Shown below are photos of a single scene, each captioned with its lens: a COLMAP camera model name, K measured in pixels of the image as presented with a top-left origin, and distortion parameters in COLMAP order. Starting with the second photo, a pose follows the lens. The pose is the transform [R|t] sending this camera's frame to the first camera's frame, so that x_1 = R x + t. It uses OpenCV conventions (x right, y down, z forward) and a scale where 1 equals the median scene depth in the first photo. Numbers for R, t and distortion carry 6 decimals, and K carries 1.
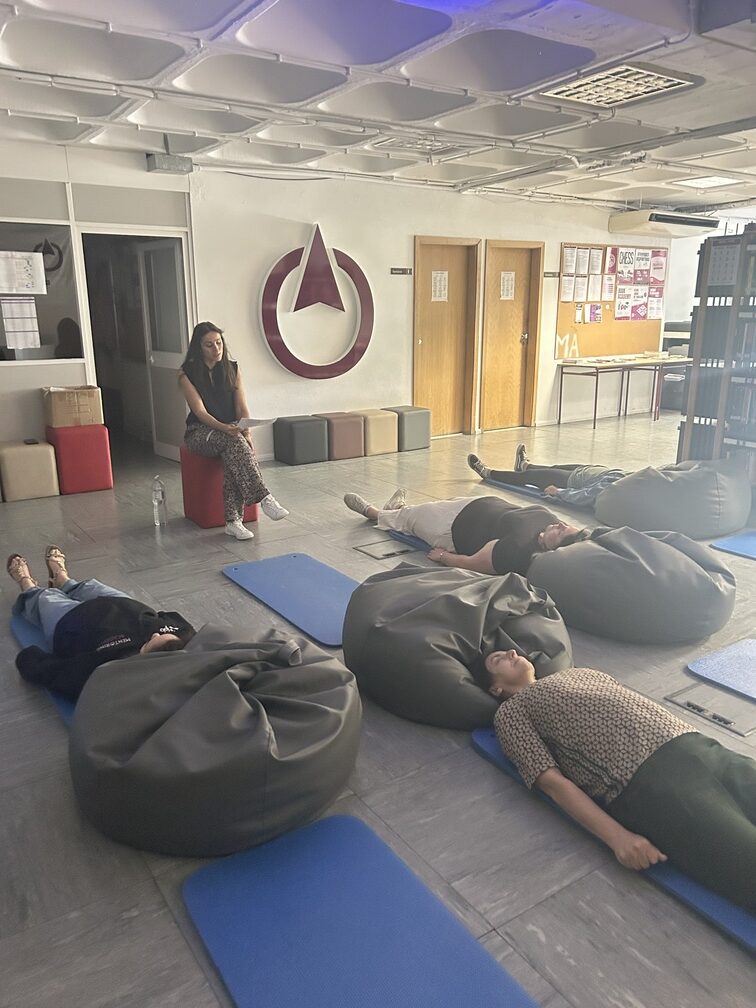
lens RADIAL K [[756.7, 0, 371.6], [0, 756.7, 508.2], [0, 0, 1]] dist [0.032890, -0.042839]
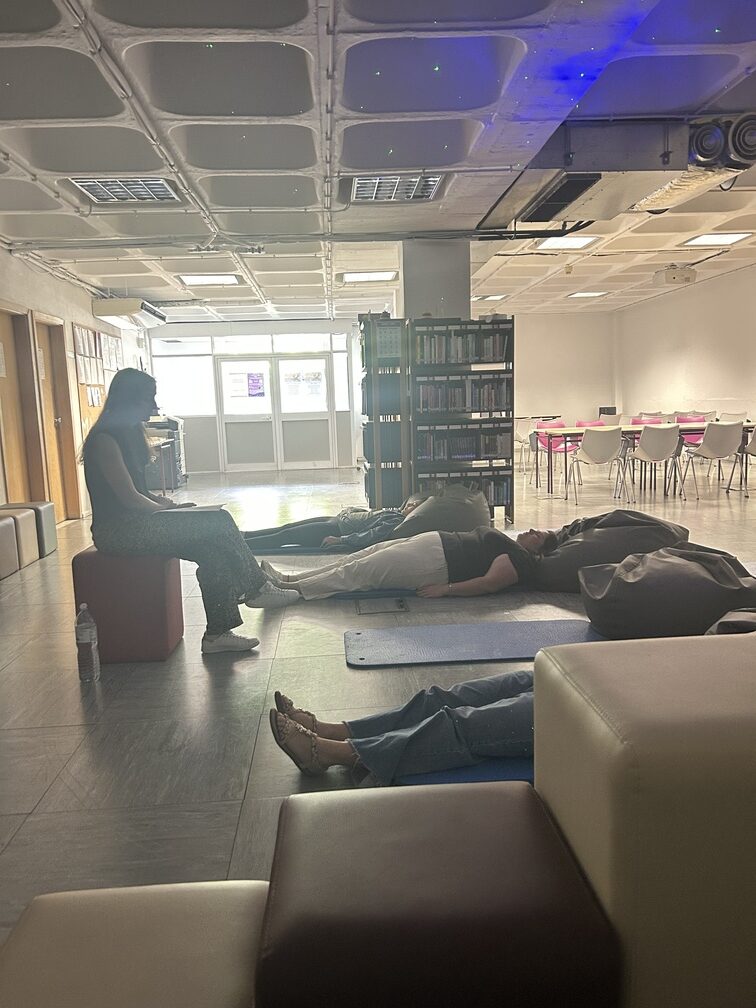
lens RADIAL K [[756.7, 0, 374.2], [0, 756.7, 509.8], [0, 0, 1]] dist [0.032890, -0.042839]
pose [[0.495440, -0.128154, 0.859137, -0.675856], [0.249057, 0.968488, 0.000841, -0.055444], [-0.832172, 0.213558, 0.511746, 0.435621]]
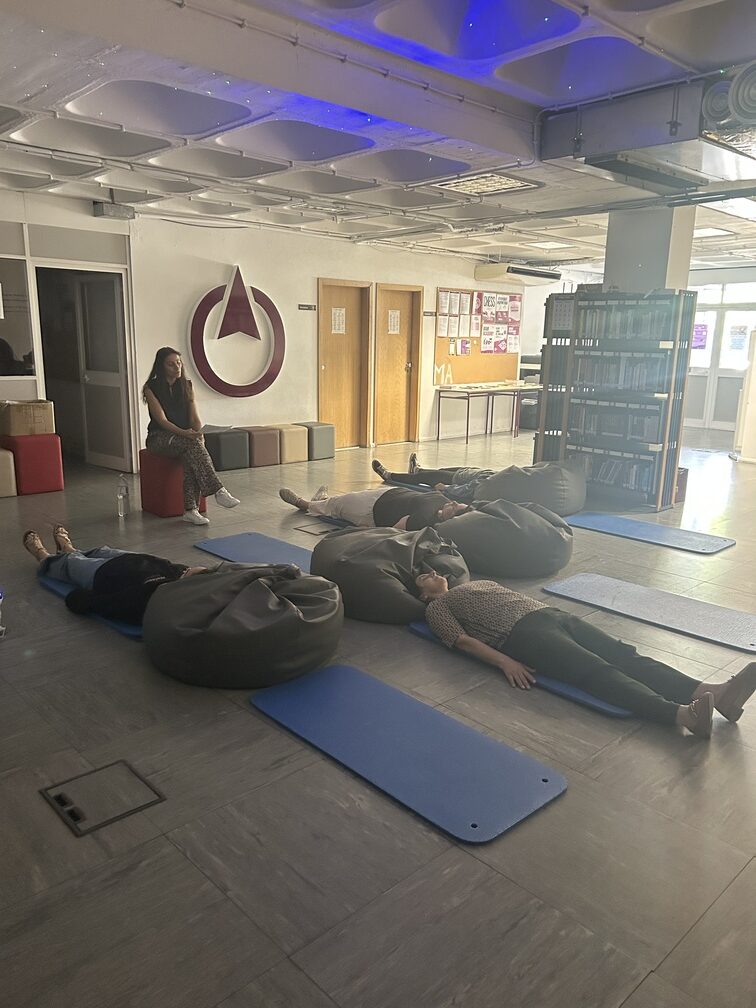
lens RADIAL K [[756.7, 0, 380.2], [0, 756.7, 504.7], [0, 0, 1]] dist [0.032890, -0.042839]
pose [[0.983581, -0.011950, 0.180072, -0.094786], [0.018591, 0.999206, -0.035233, 0.052575], [-0.179508, 0.038002, 0.983022, -0.235565]]
